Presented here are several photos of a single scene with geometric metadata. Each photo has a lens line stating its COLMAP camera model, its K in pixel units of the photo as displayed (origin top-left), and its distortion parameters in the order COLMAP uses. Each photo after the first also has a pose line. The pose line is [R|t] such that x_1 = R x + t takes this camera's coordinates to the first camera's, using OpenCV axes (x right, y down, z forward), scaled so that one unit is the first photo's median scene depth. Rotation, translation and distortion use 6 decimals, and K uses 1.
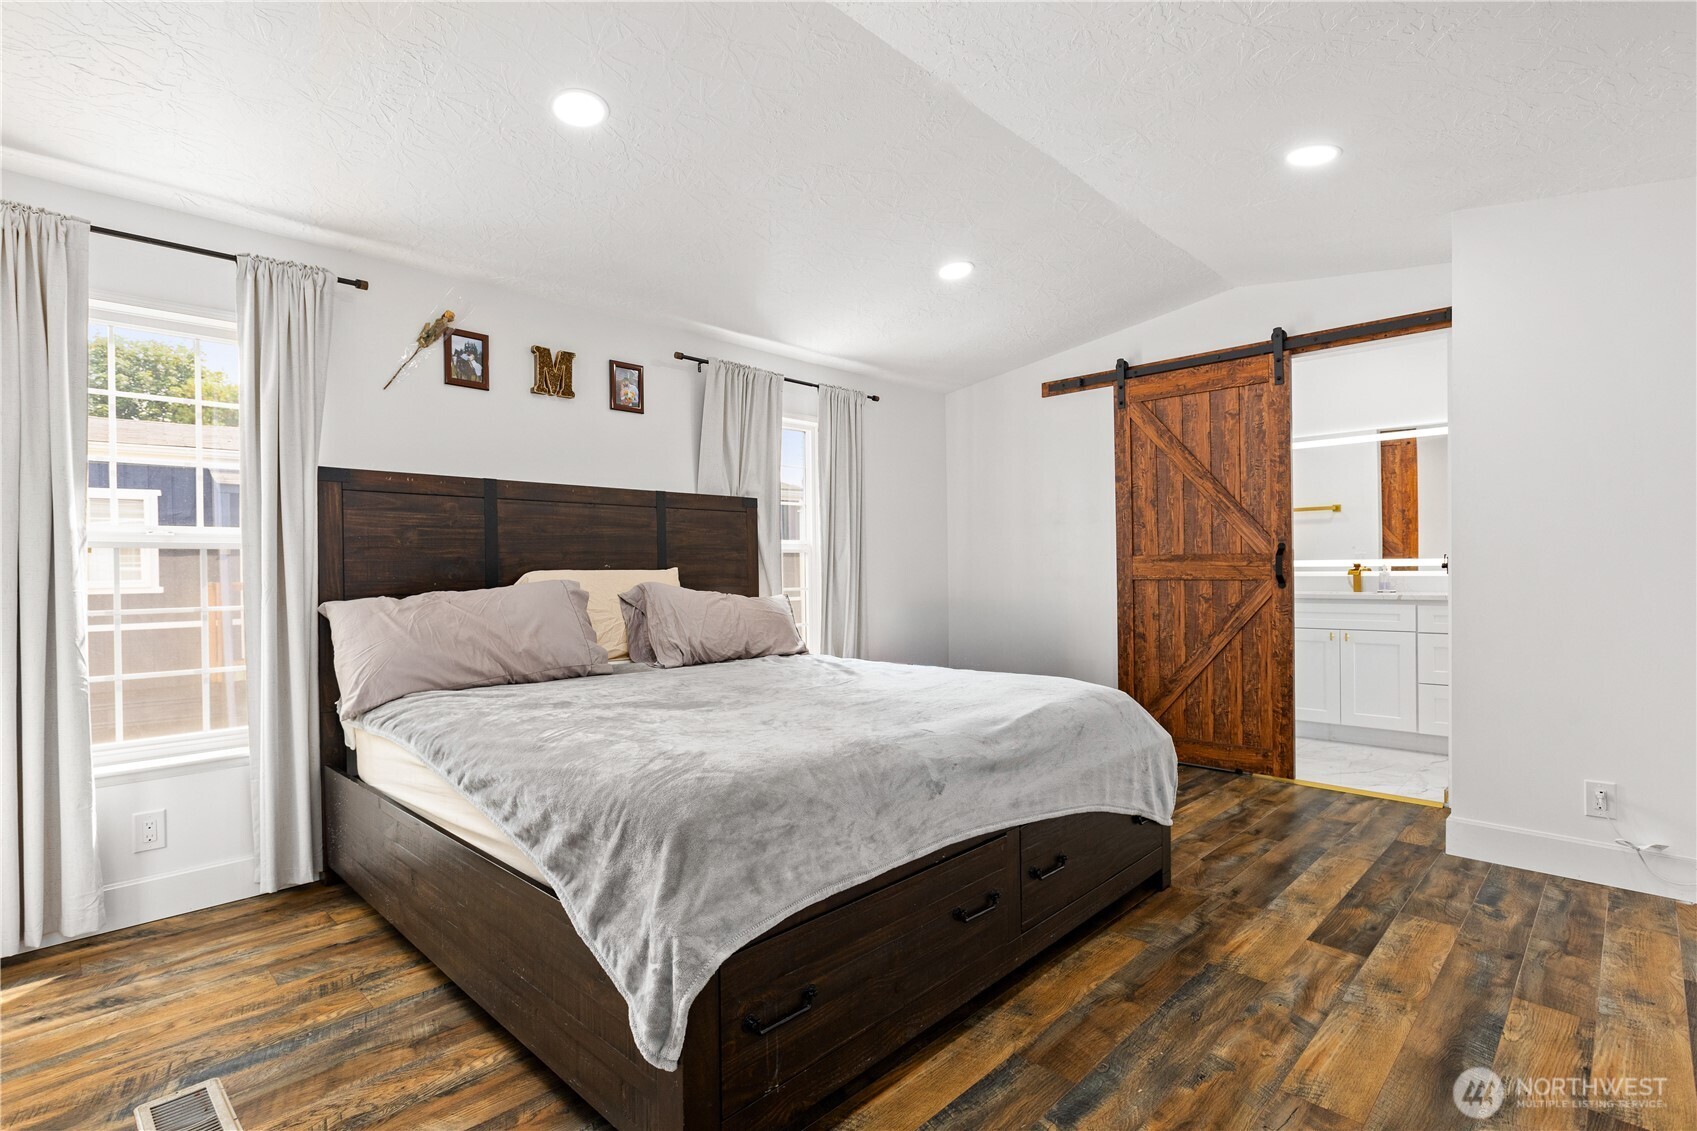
lens RADIAL K [[814.2, 0, 836.3], [0, 814.2, 576.8], [0, 0, 1]] dist [0.000344, 0.000385]
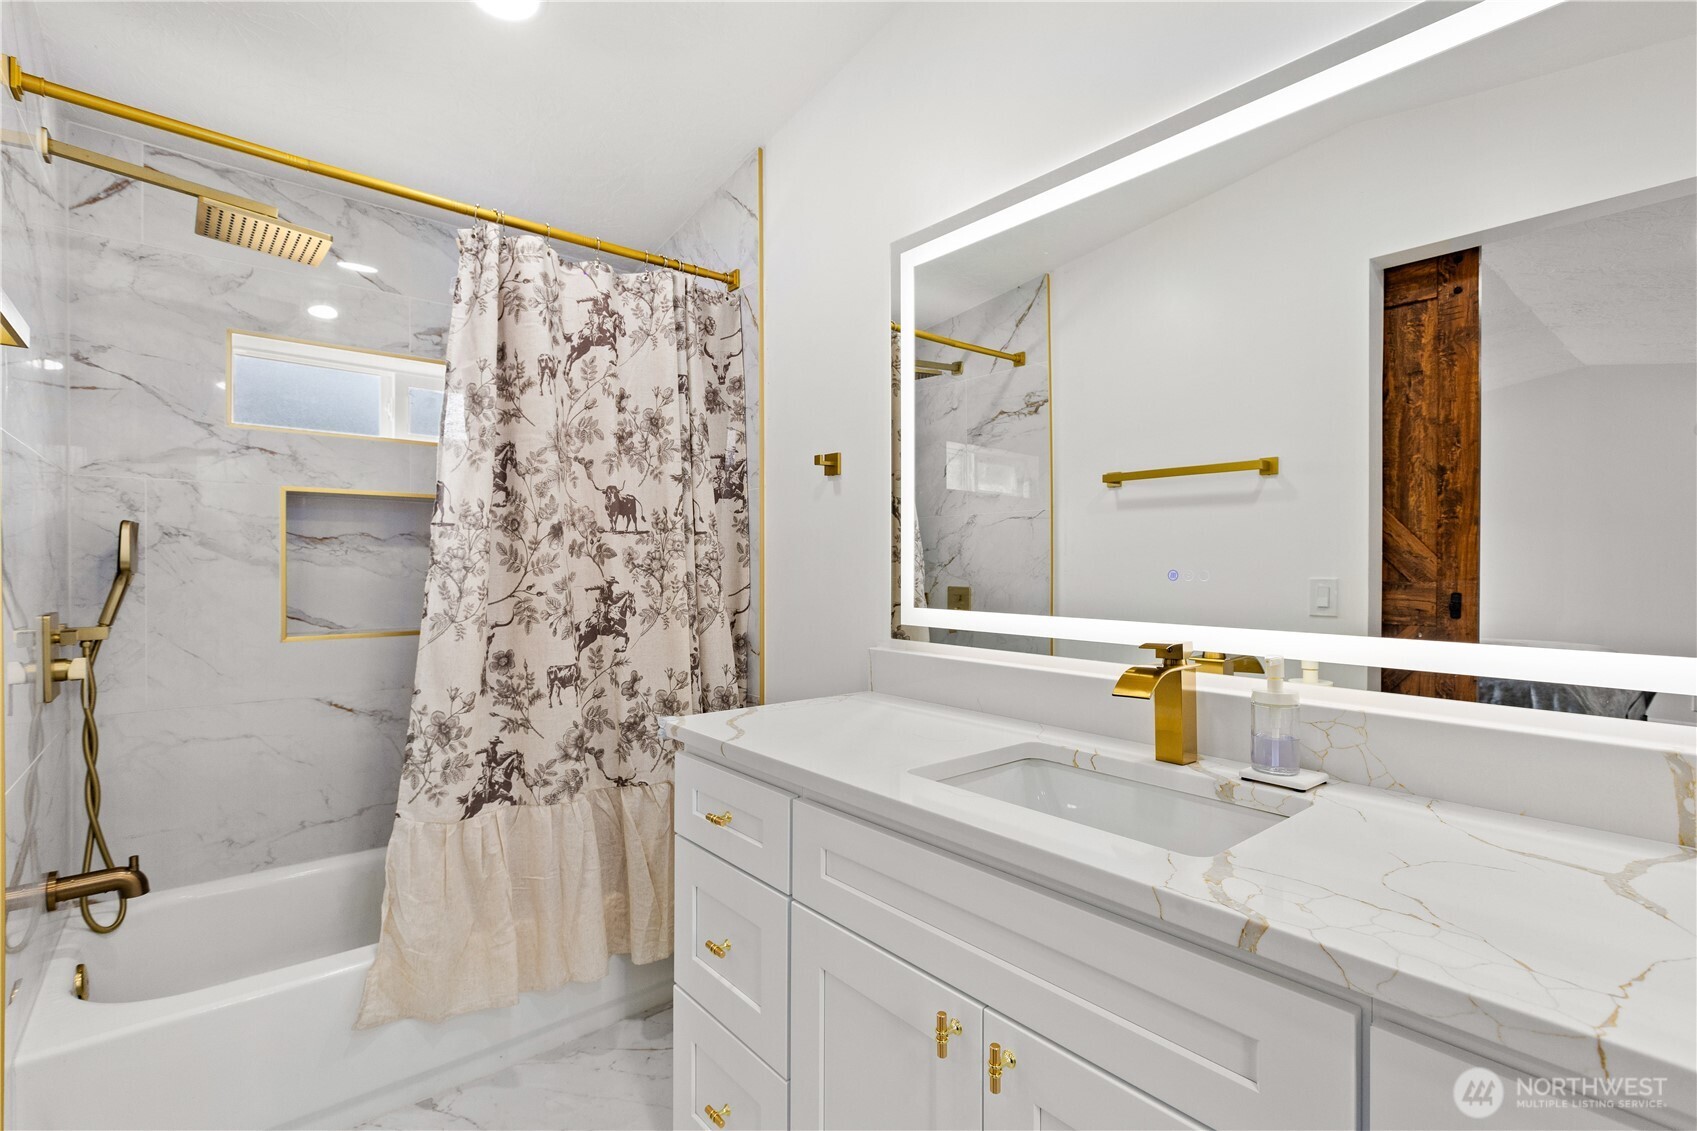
lens RADIAL K [[759.4, 0, 847.5], [0, 759.4, 573.4], [0, 0, 1]] dist [-0.000020, 0.000313]
pose [[0.994975, 0.019259, -0.098259, 0.735207], [-0.019757, 0.999796, -0.004098, -0.042169], [0.098160, 0.006019, 0.995152, 0.999277]]
